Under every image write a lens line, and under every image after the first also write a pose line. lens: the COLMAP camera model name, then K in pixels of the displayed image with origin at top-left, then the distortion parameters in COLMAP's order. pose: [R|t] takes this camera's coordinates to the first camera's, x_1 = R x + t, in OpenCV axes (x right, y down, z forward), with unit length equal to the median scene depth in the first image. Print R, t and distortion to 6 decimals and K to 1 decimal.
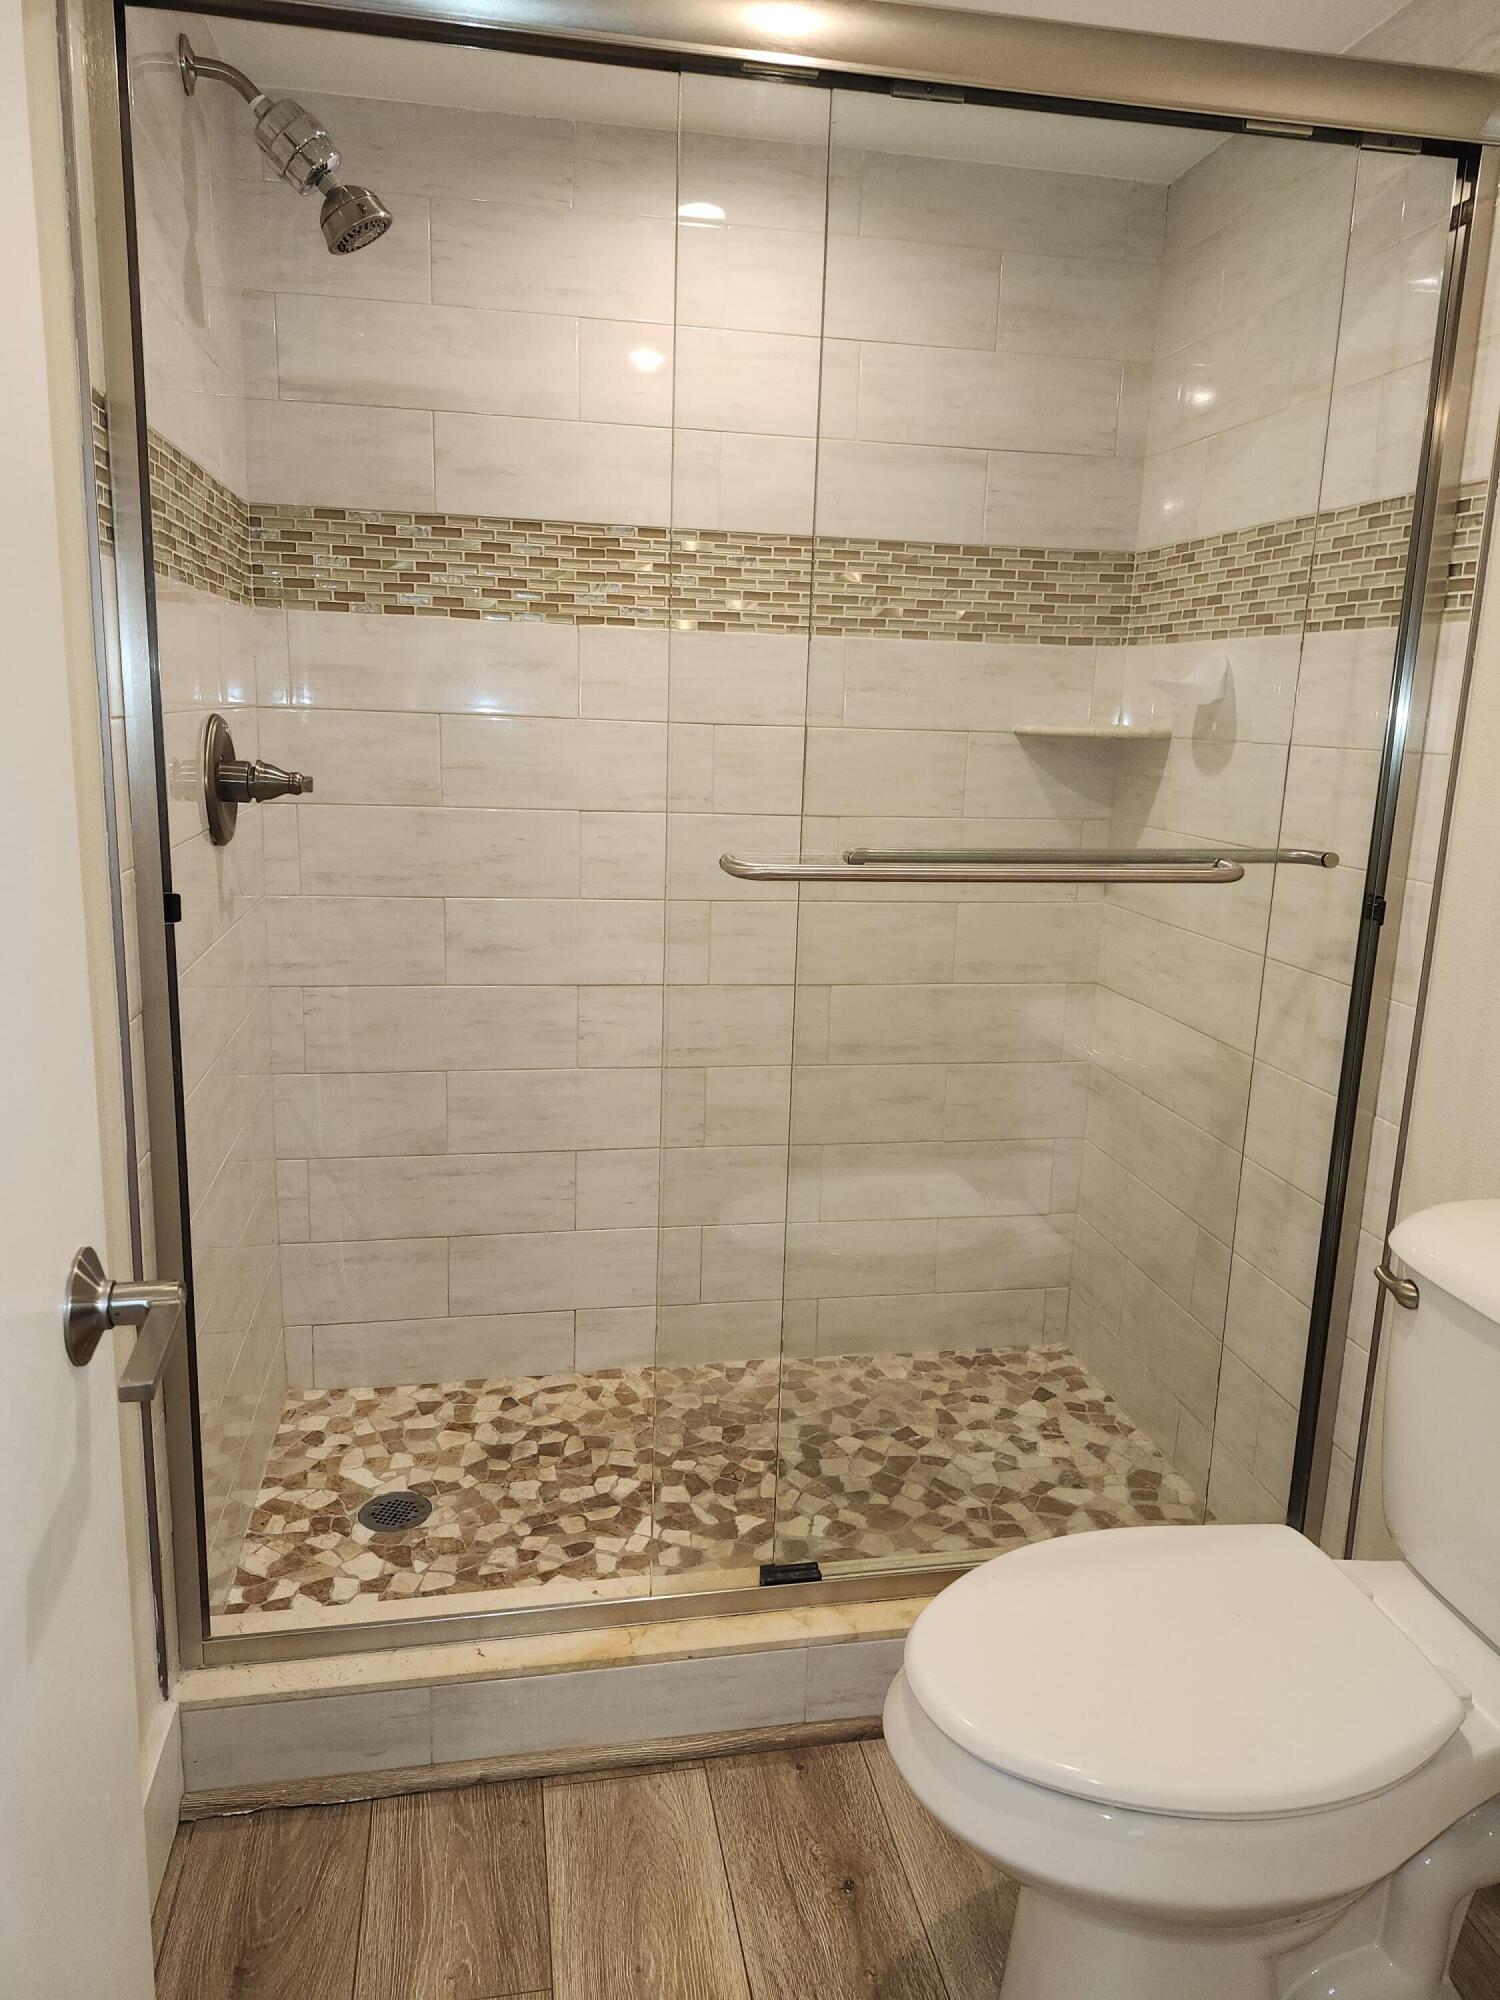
lens RADIAL K [[1392.6, 0, 763.4], [0, 1392.6, 982.1], [0, 0, 1]] dist [0.051508, -0.052742]
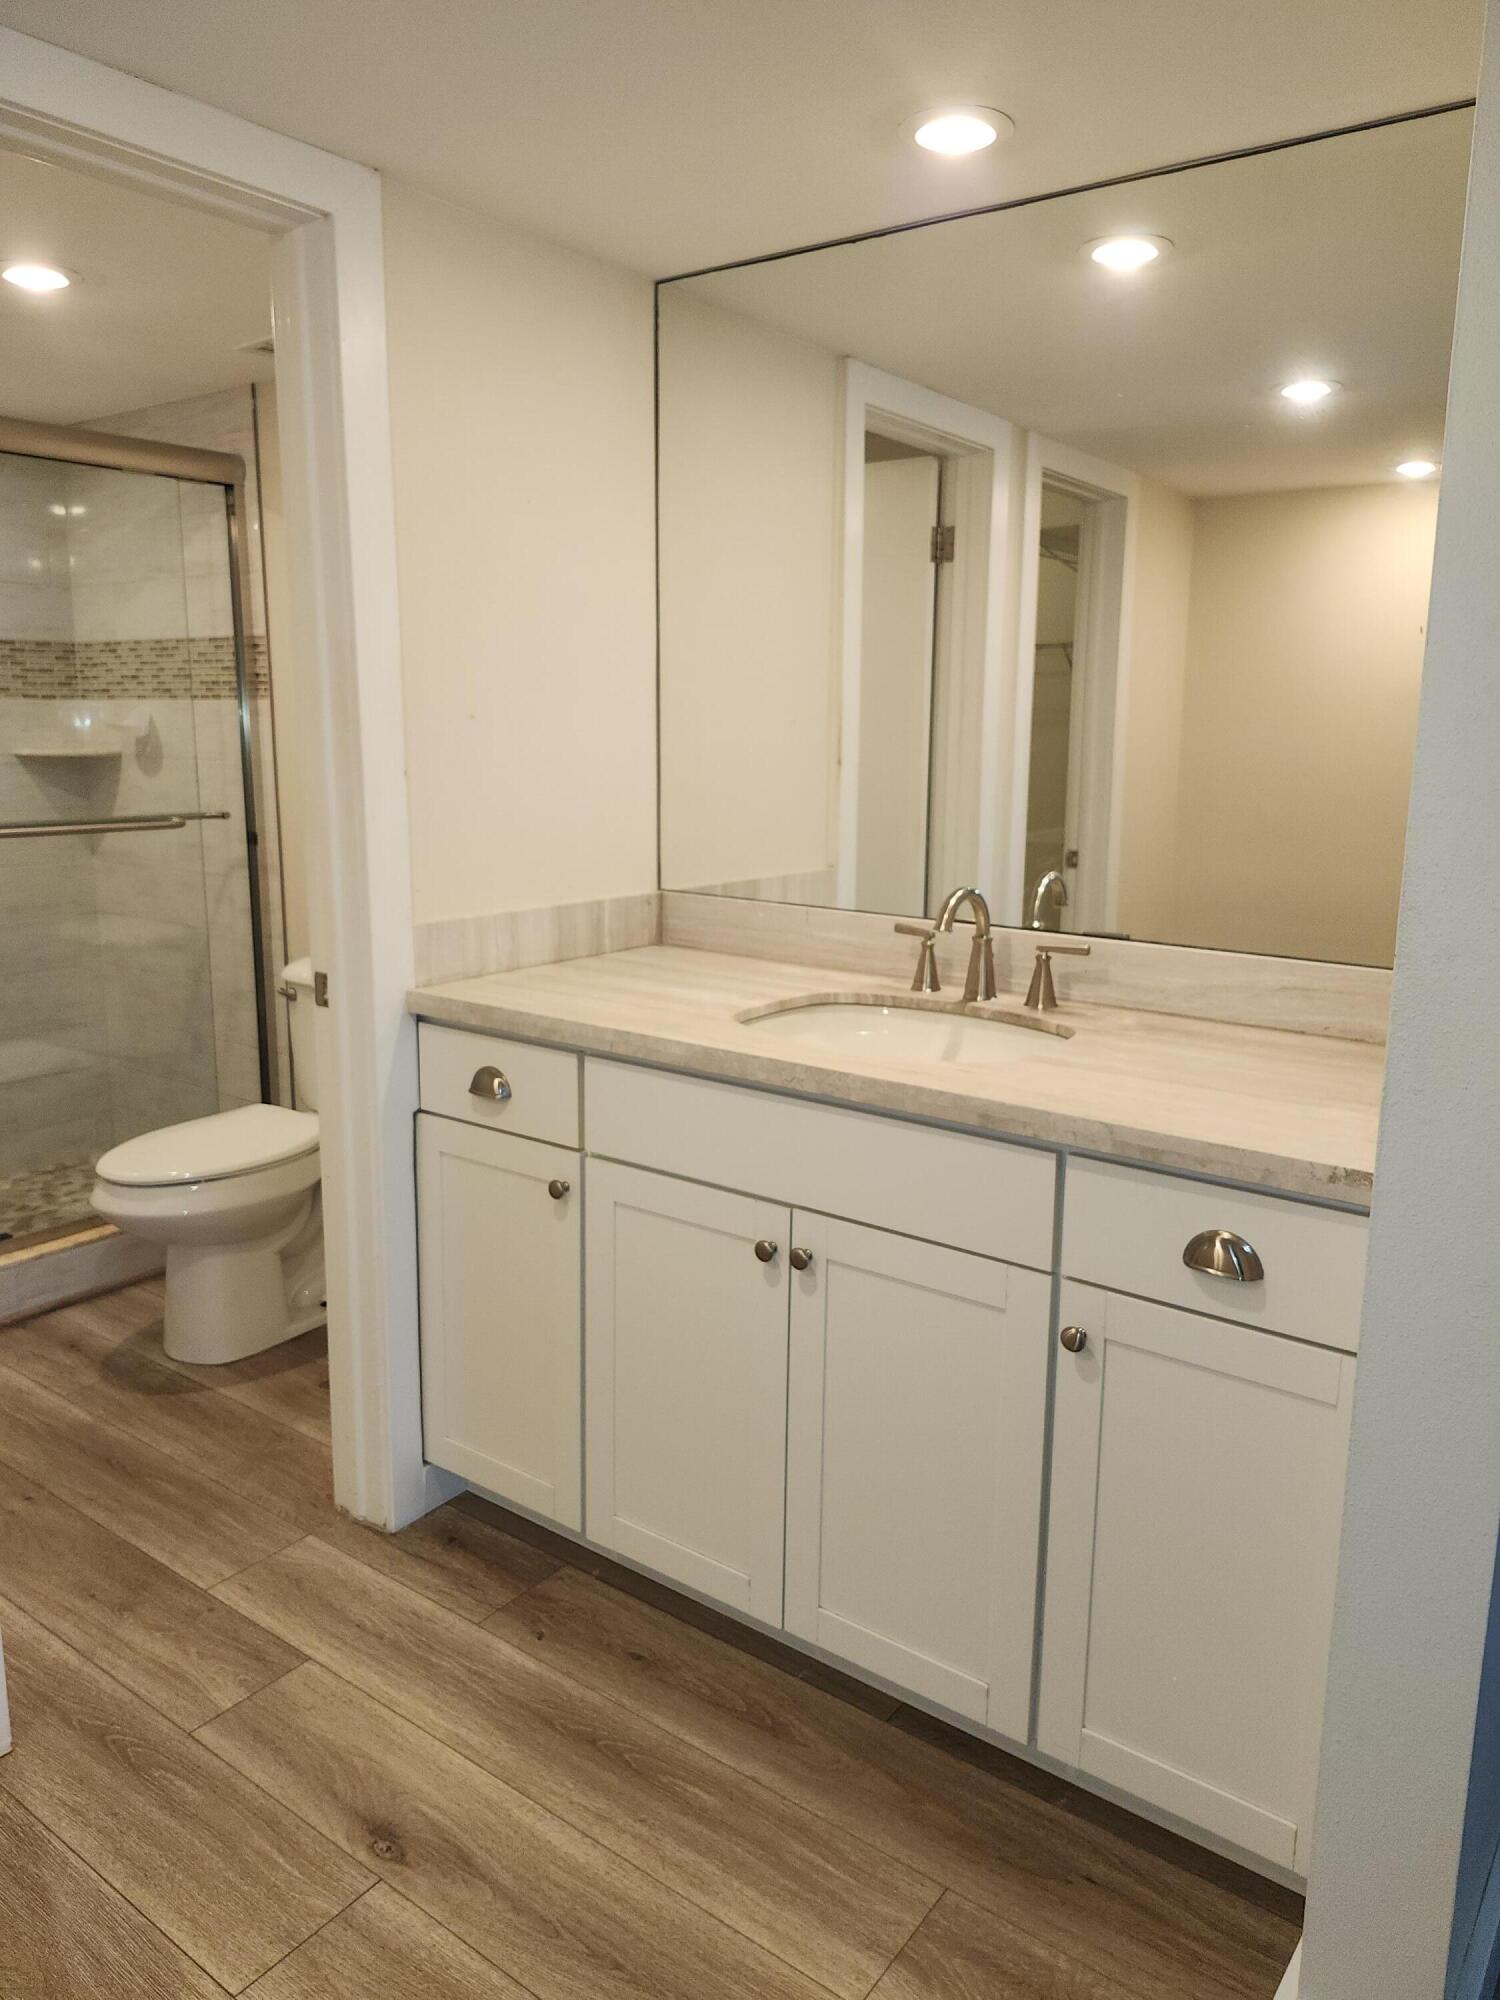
lens RADIAL K [[1392.6, 0, 788.7], [0, 1392.6, 1032.6], [0, 0, 1]] dist [0.051508, -0.052742]
pose [[0.723990, -0.163802, 0.670080, -0.352642], [0.145382, 0.985811, 0.083904, 0.143938], [-0.674316, 0.036672, 0.737531, -0.870140]]
